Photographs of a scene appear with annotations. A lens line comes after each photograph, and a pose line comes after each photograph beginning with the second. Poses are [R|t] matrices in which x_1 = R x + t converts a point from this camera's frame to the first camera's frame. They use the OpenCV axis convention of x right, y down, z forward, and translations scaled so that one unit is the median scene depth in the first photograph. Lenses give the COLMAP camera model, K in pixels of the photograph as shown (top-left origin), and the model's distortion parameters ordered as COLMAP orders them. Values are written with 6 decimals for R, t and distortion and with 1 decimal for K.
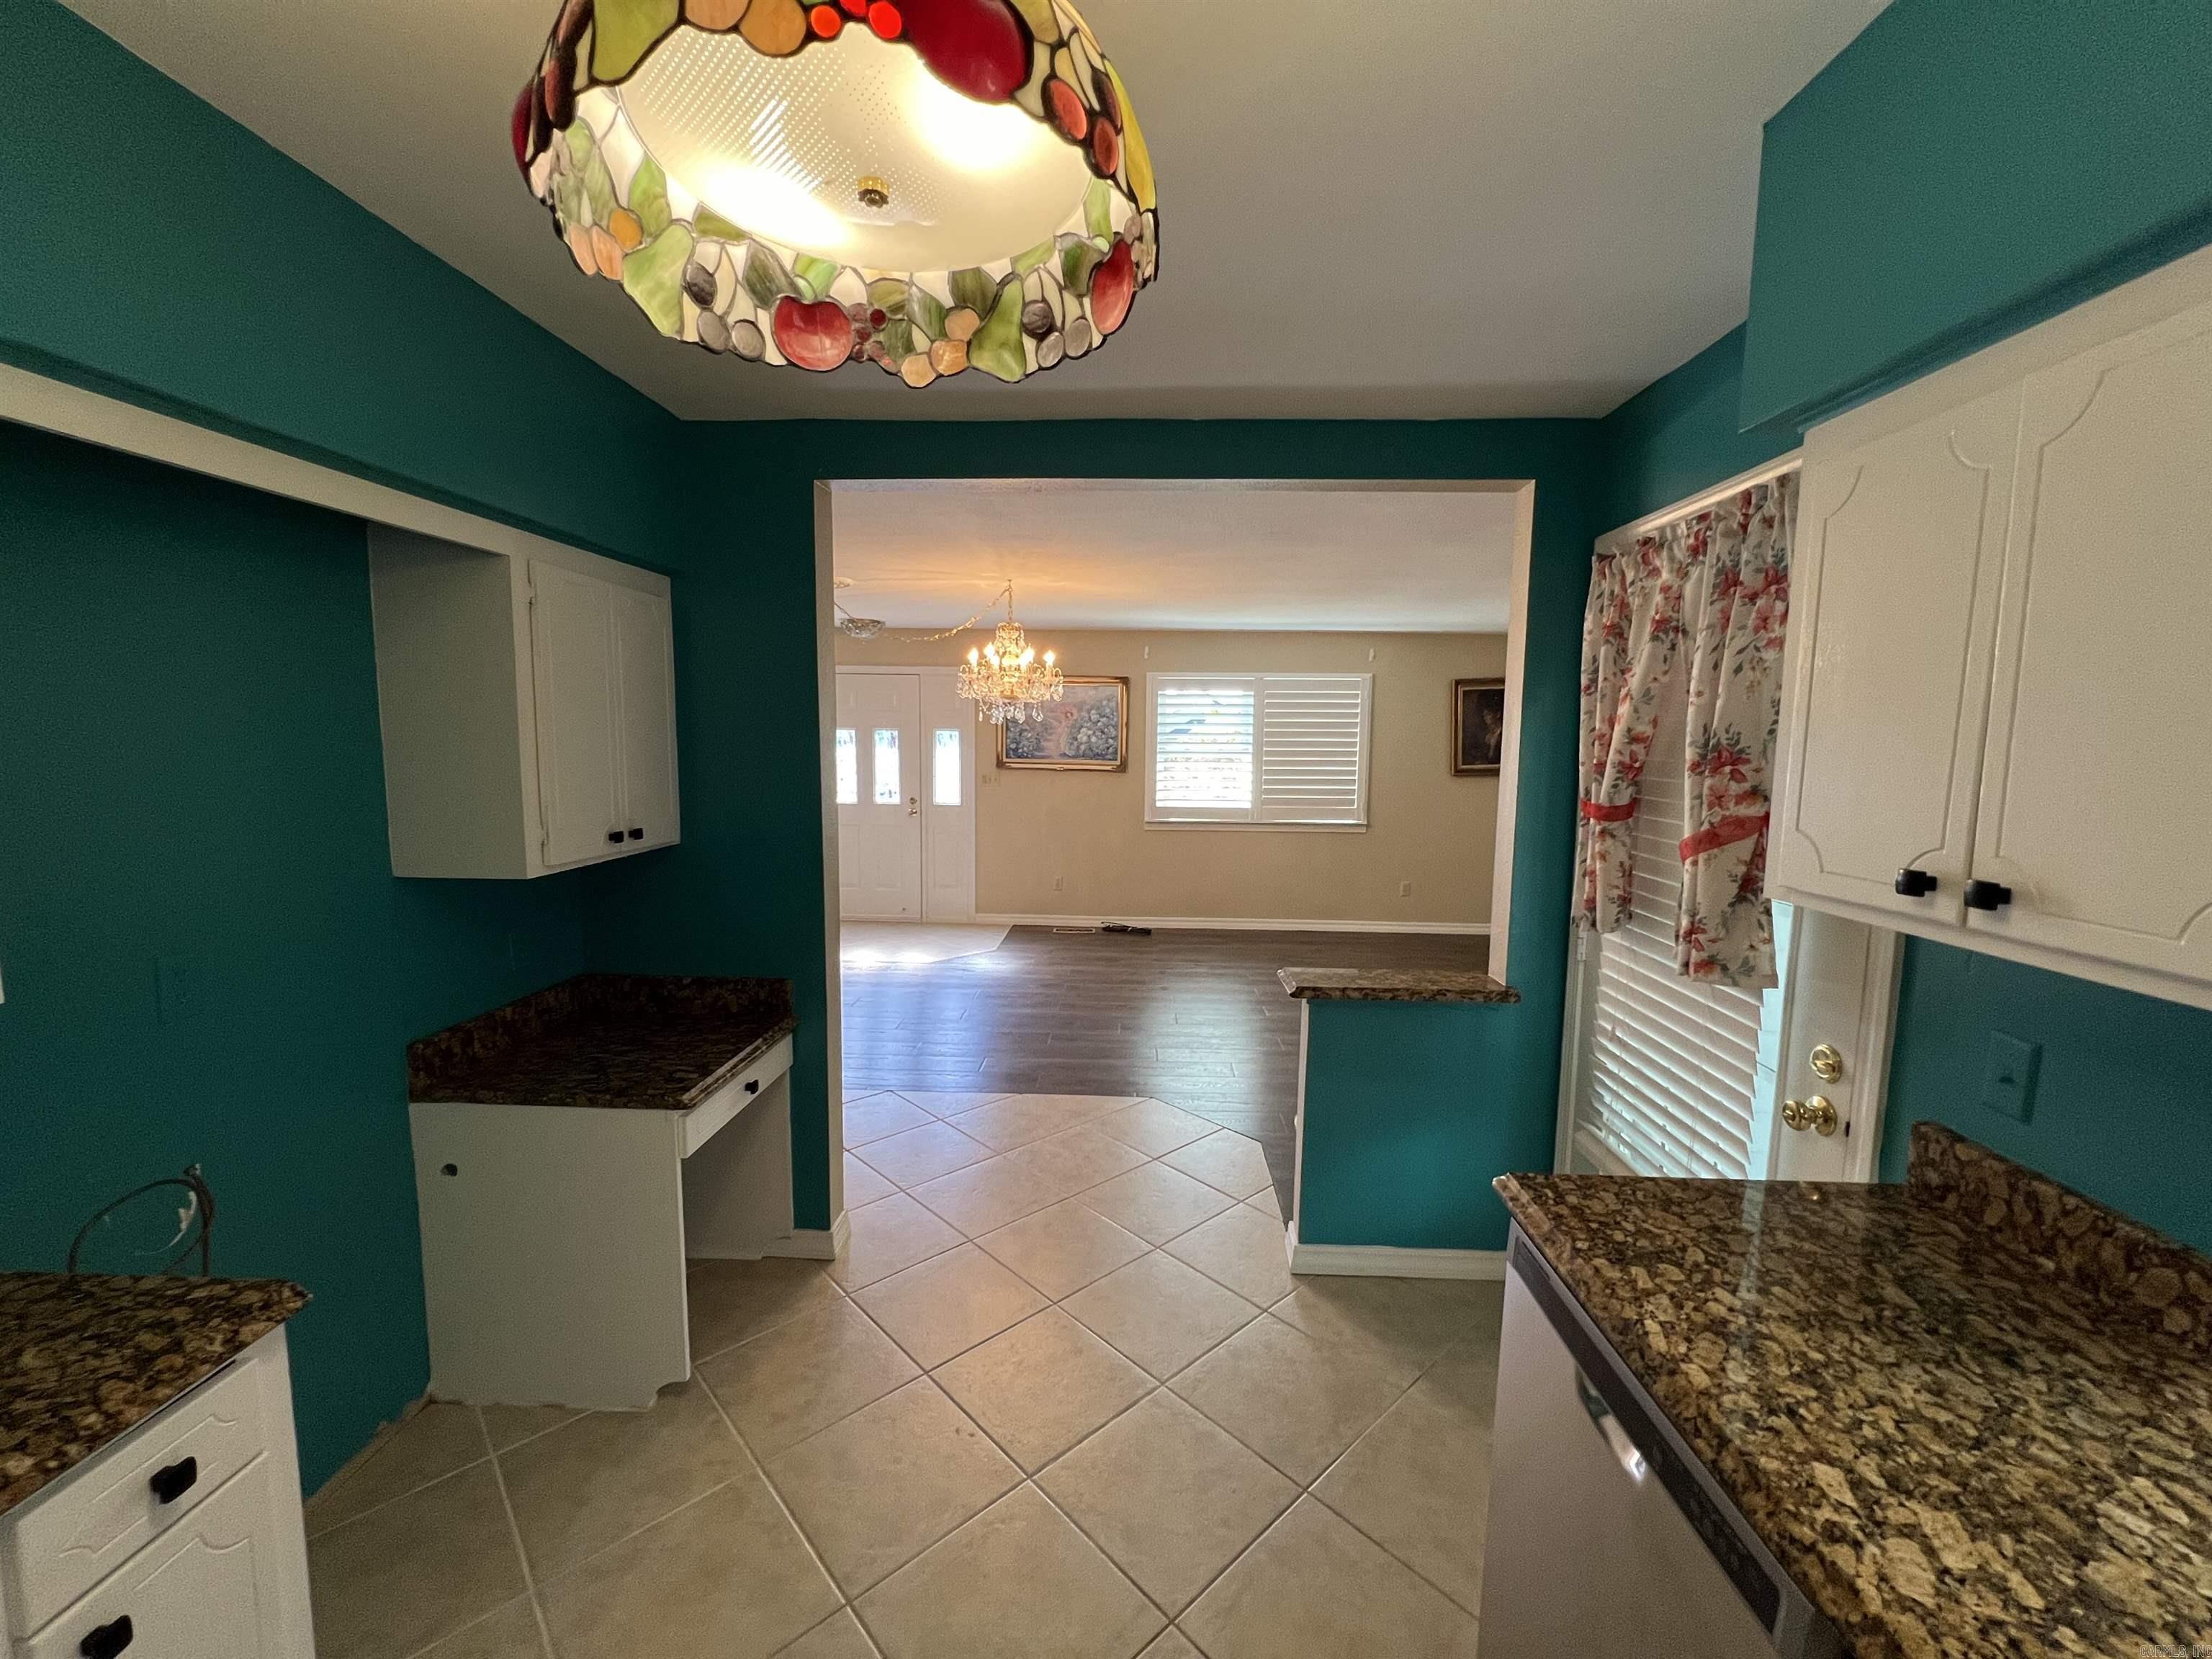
lens RADIAL K [[888.7, 0, 1108.8], [0, 888.7, 833.1], [0, 0, 1]] dist [-0.001828, 0.000600]
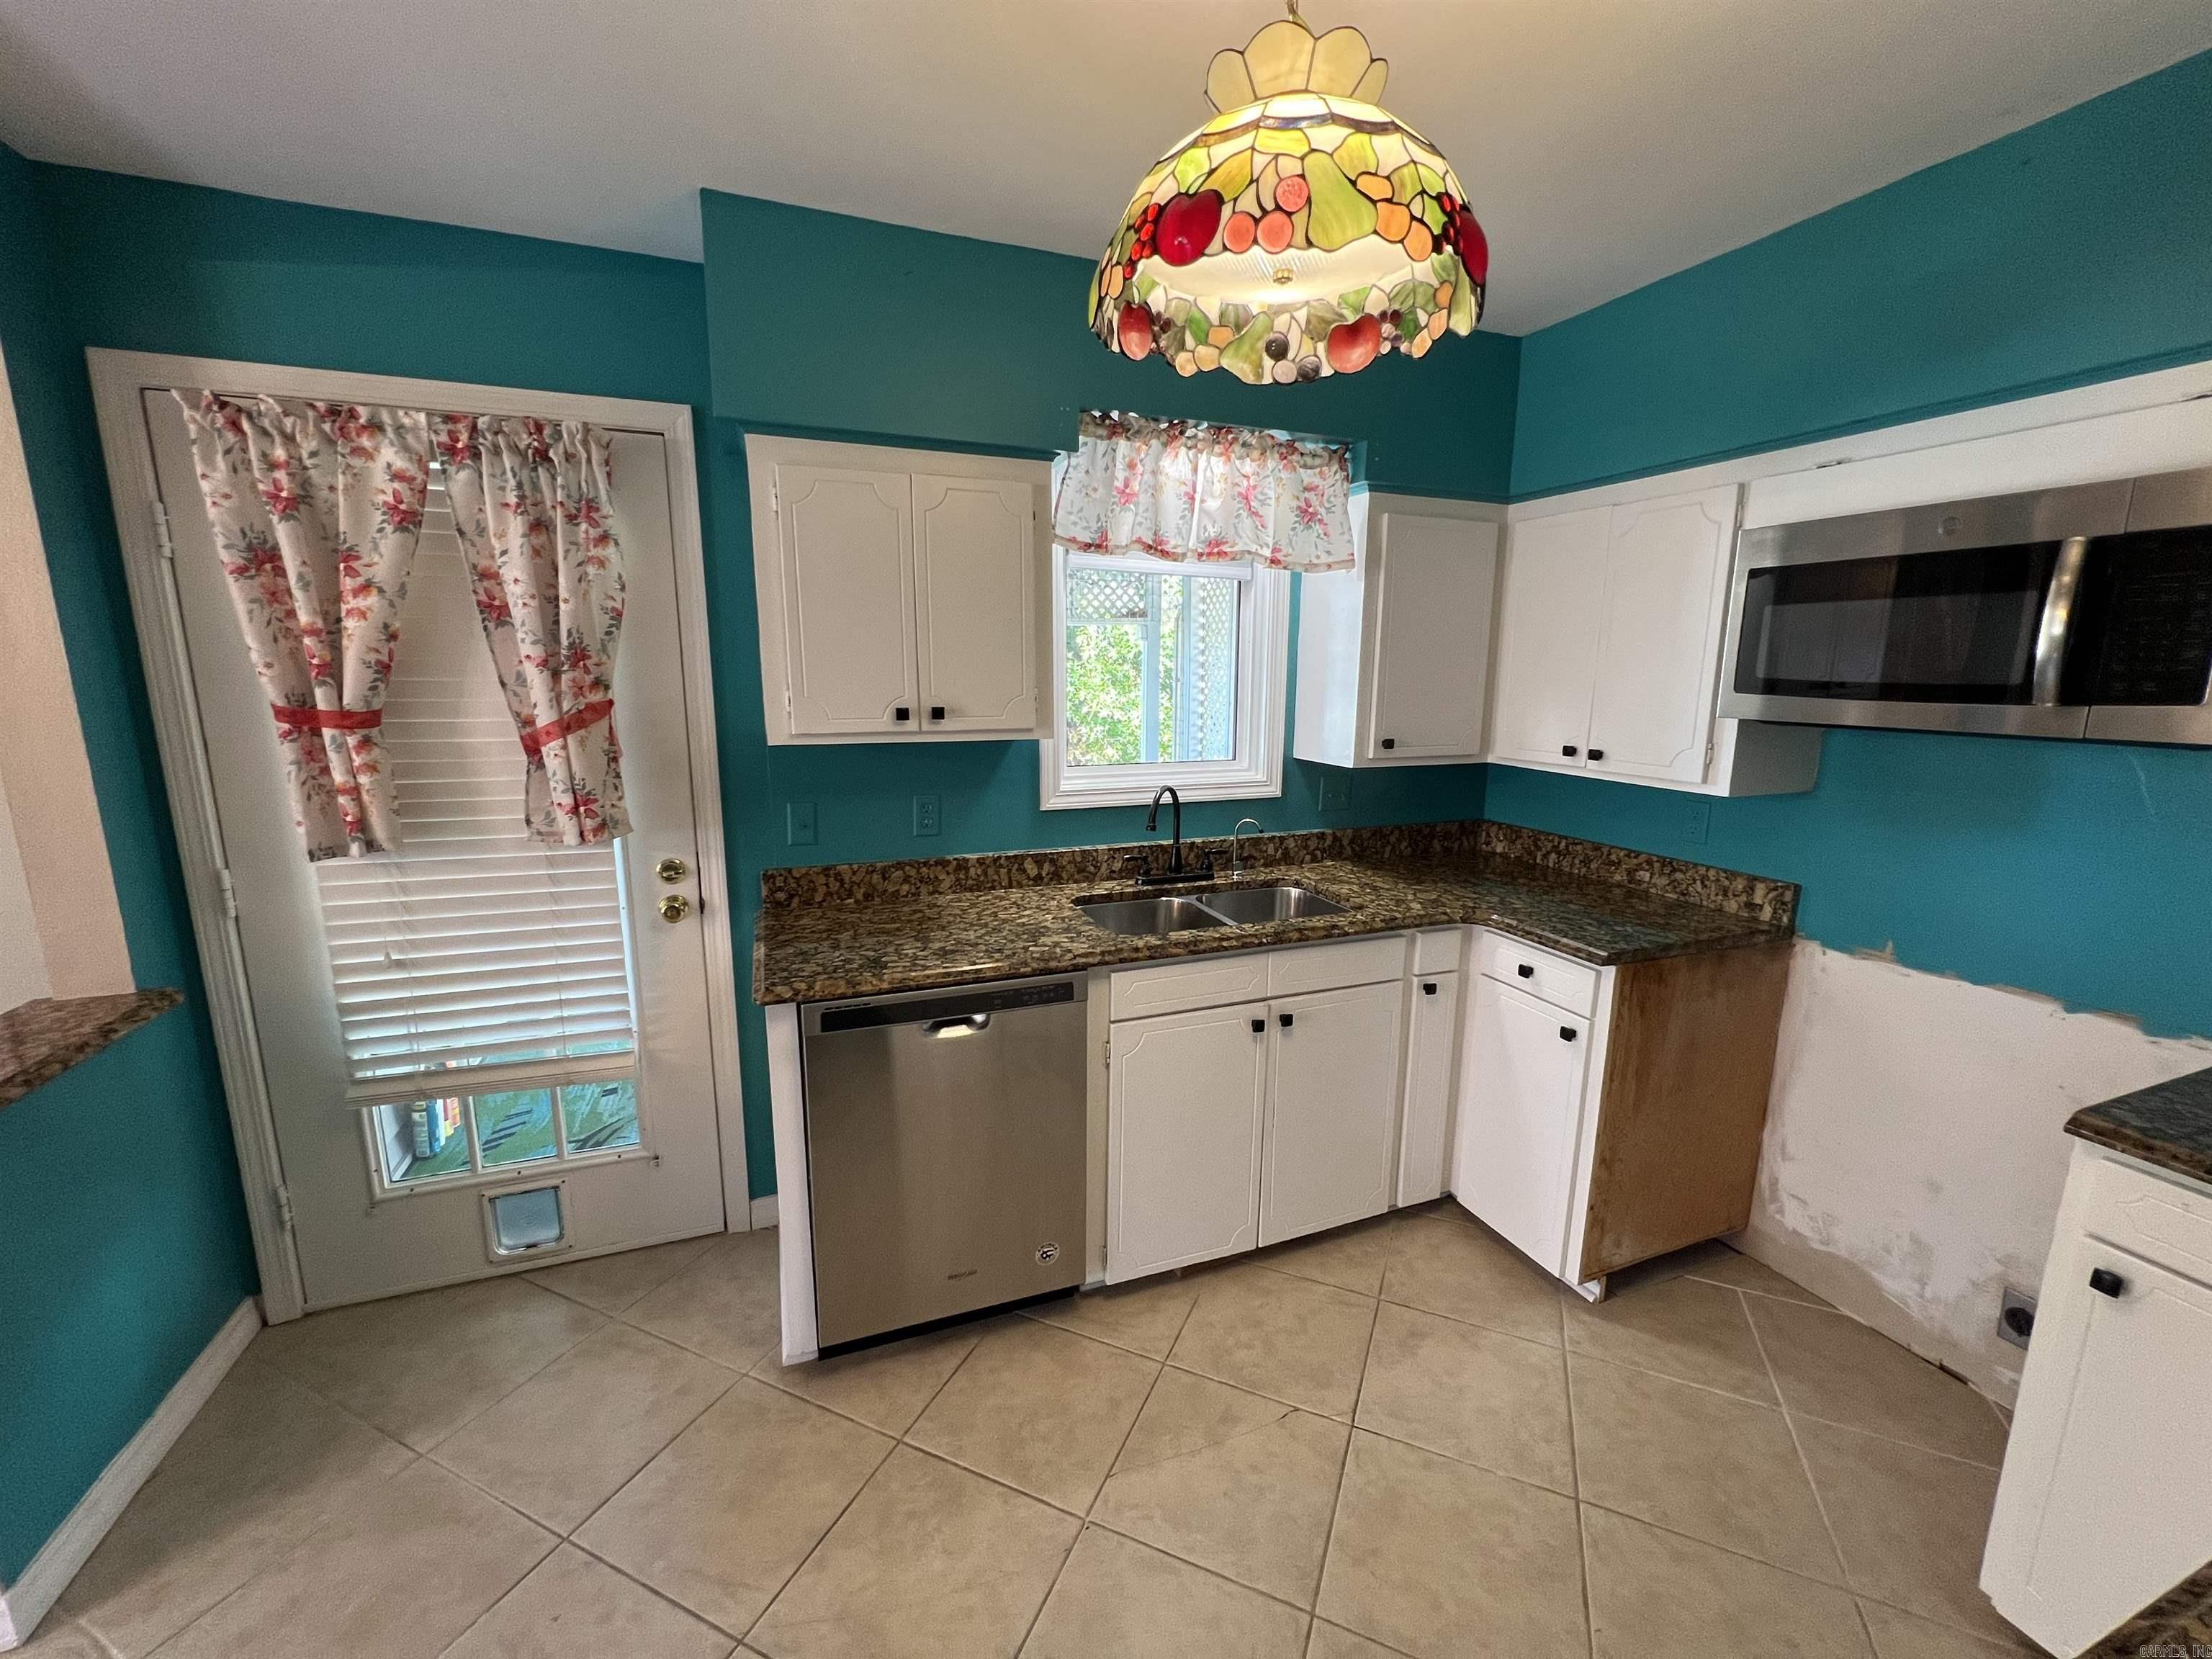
lens RADIAL K [[886.7, 0, 1102.6], [0, 886.7, 834.1], [0, 0, 1]] dist [0.000181, -0.000056]
pose [[-0.392224, -0.184712, 0.901134, -0.713861], [0.086810, 0.967827, 0.236167, -0.072730], [-0.915764, 0.170858, -0.363570, 0.844669]]
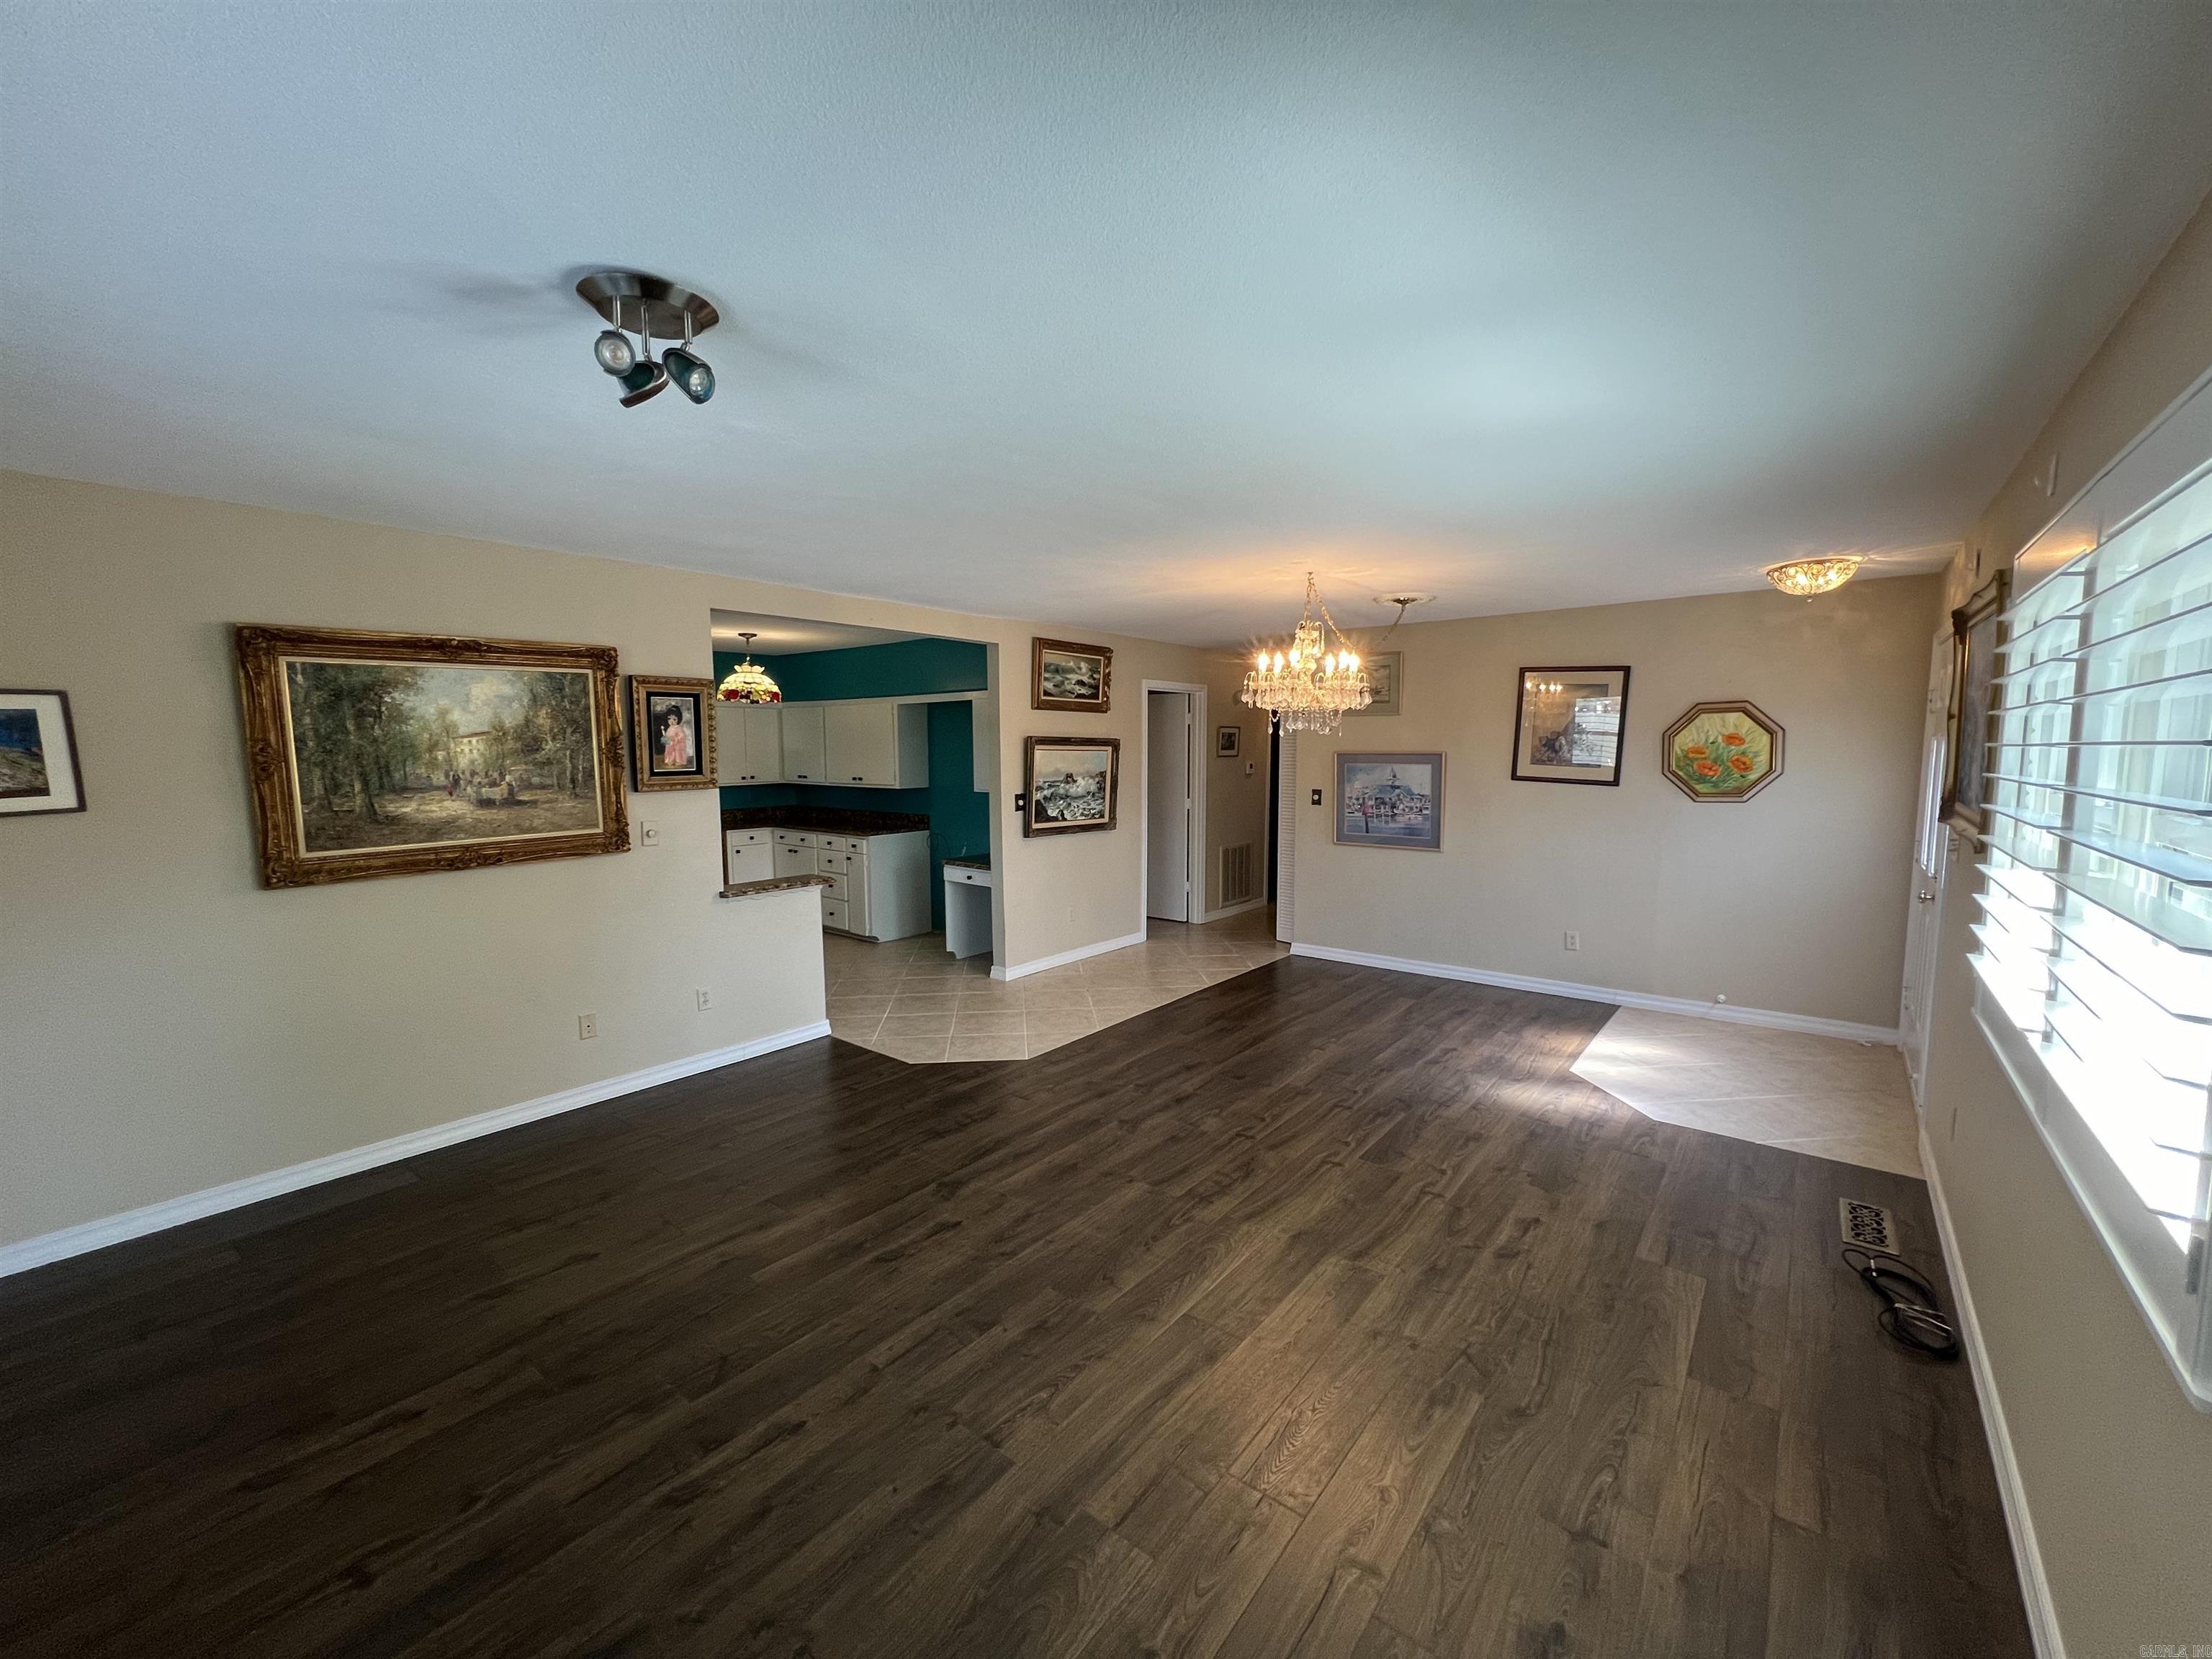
lens RADIAL K [[888.7, 0, 1108.8], [0, 888.7, 833.1], [0, 0, 1]] dist [-0.001828, 0.000600]
pose [[-0.601282, 0.070497, -0.795921, 2.169372], [-0.088799, 0.984035, 0.154242, -0.446477], [0.794087, 0.163420, -0.585422, 4.190827]]
